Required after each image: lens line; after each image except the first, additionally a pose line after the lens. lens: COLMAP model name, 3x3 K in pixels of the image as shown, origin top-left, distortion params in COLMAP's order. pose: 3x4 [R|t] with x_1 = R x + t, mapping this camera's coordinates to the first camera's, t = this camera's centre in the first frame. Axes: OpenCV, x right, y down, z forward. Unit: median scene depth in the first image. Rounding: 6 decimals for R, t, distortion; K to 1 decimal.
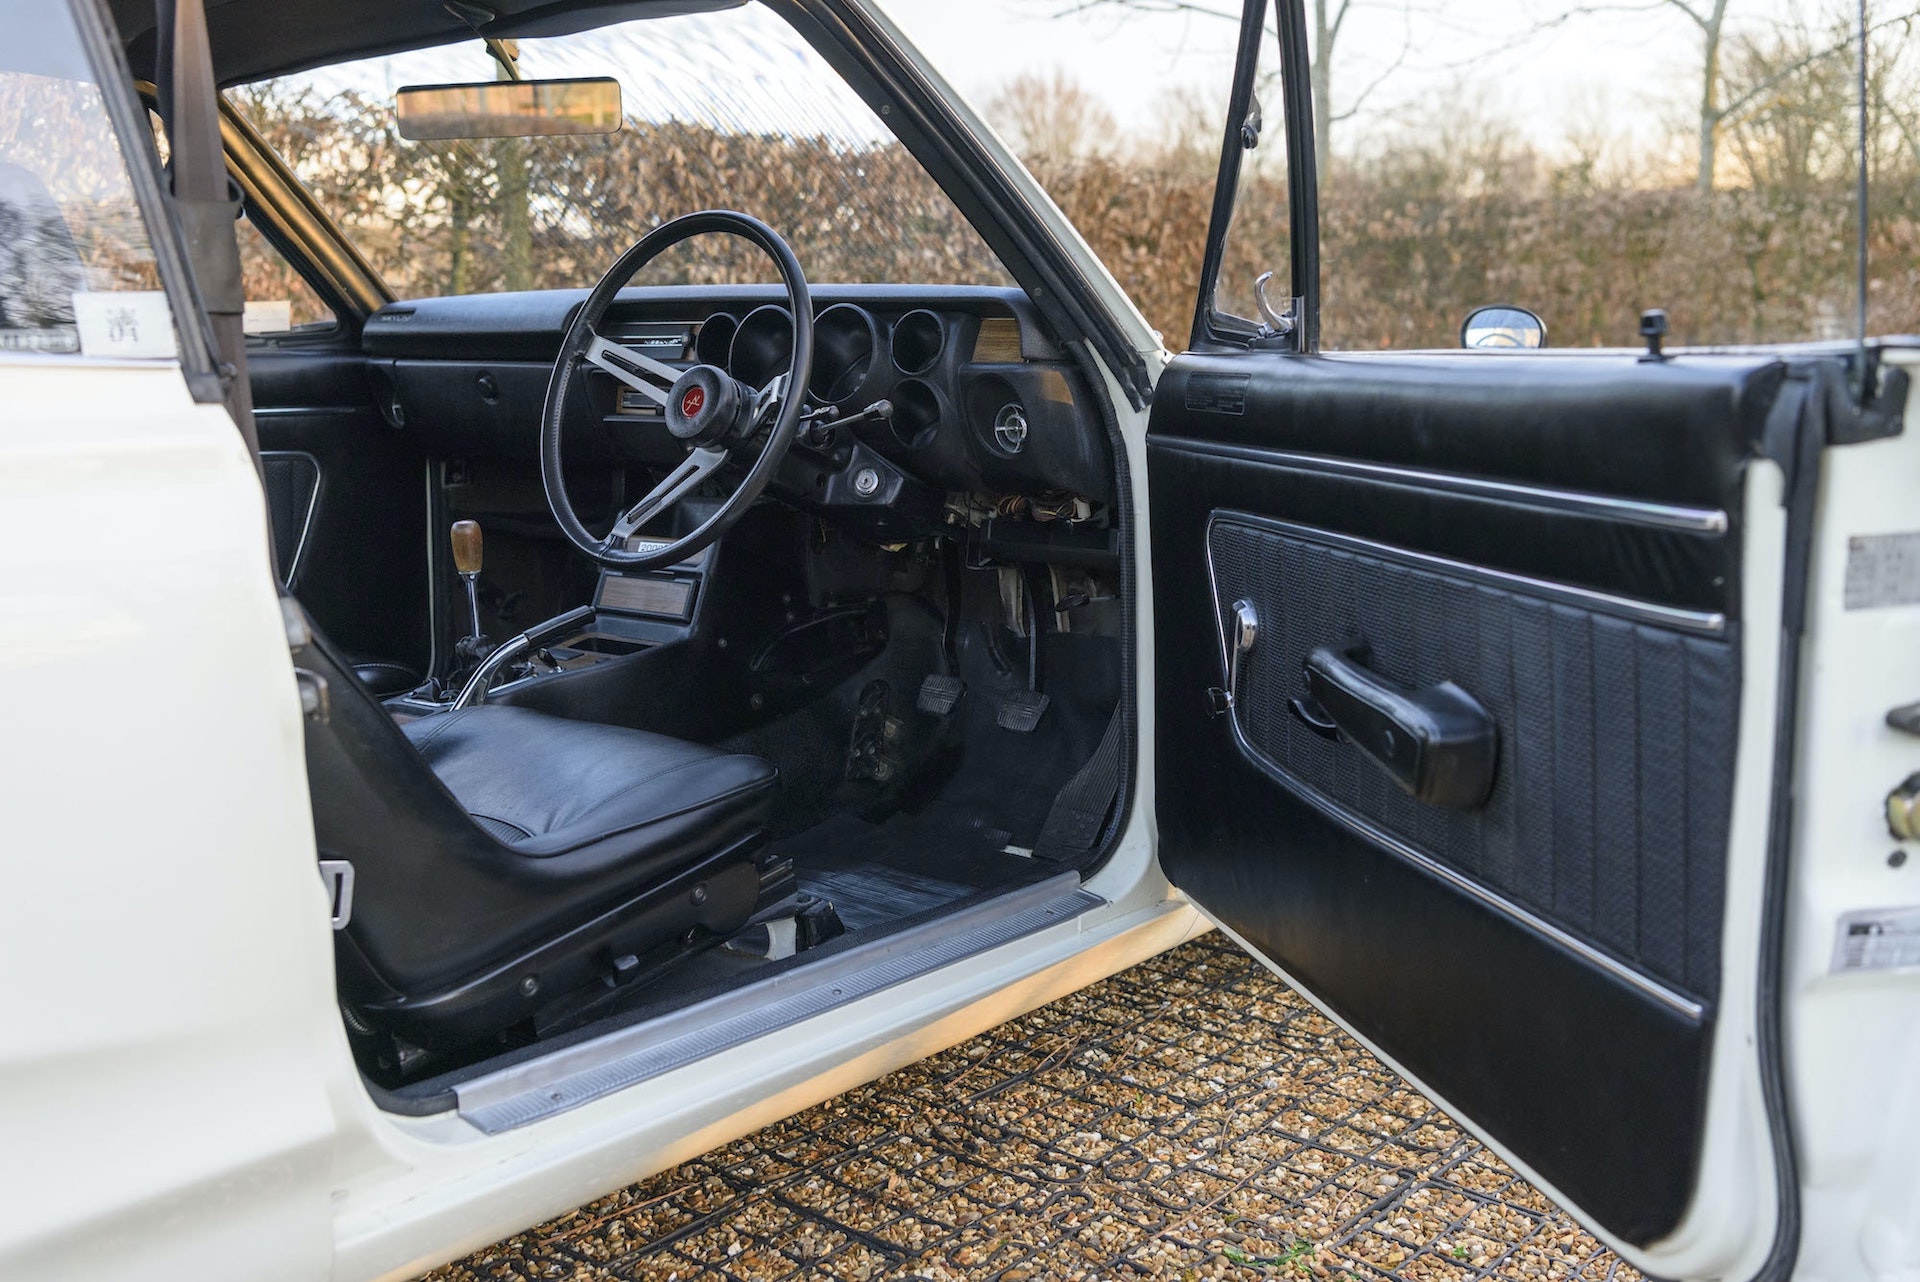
lens RADIAL K [[1932.1, 0, 960.0], [0, 1932.1, 641.0], [0, 0, 1]] dist [-0.009232, -0.007659]
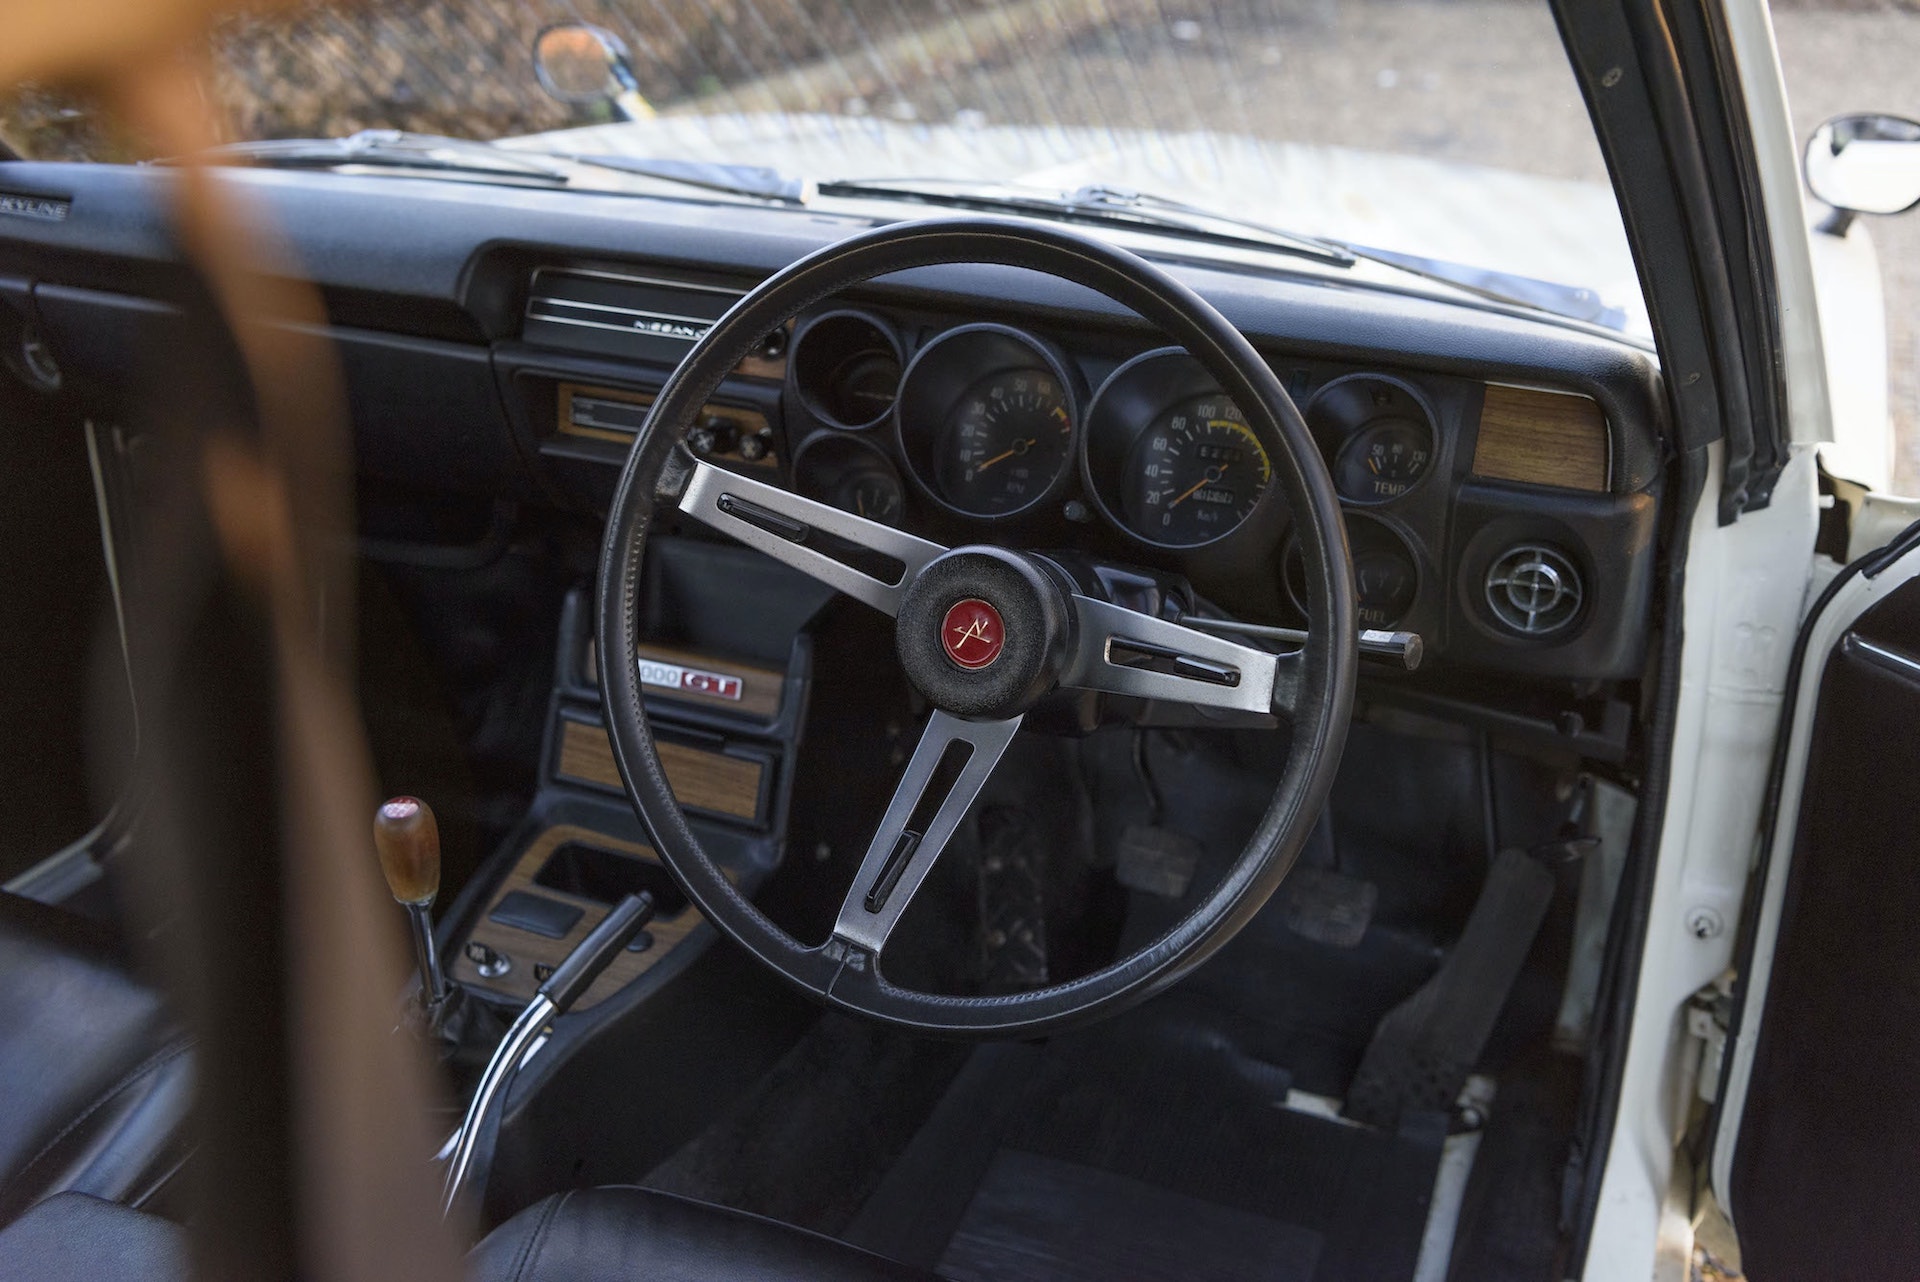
lens RADIAL K [[1932.1, 0, 960.0], [0, 1932.1, 641.0], [0, 0, 1]] dist [-0.009232, -0.007659]
pose [[0.961285, -0.109815, 0.252730, -0.220355], [0.037711, 0.960958, 0.274113, -0.211961], [-0.272965, -0.253970, 0.927895, 0.477753]]
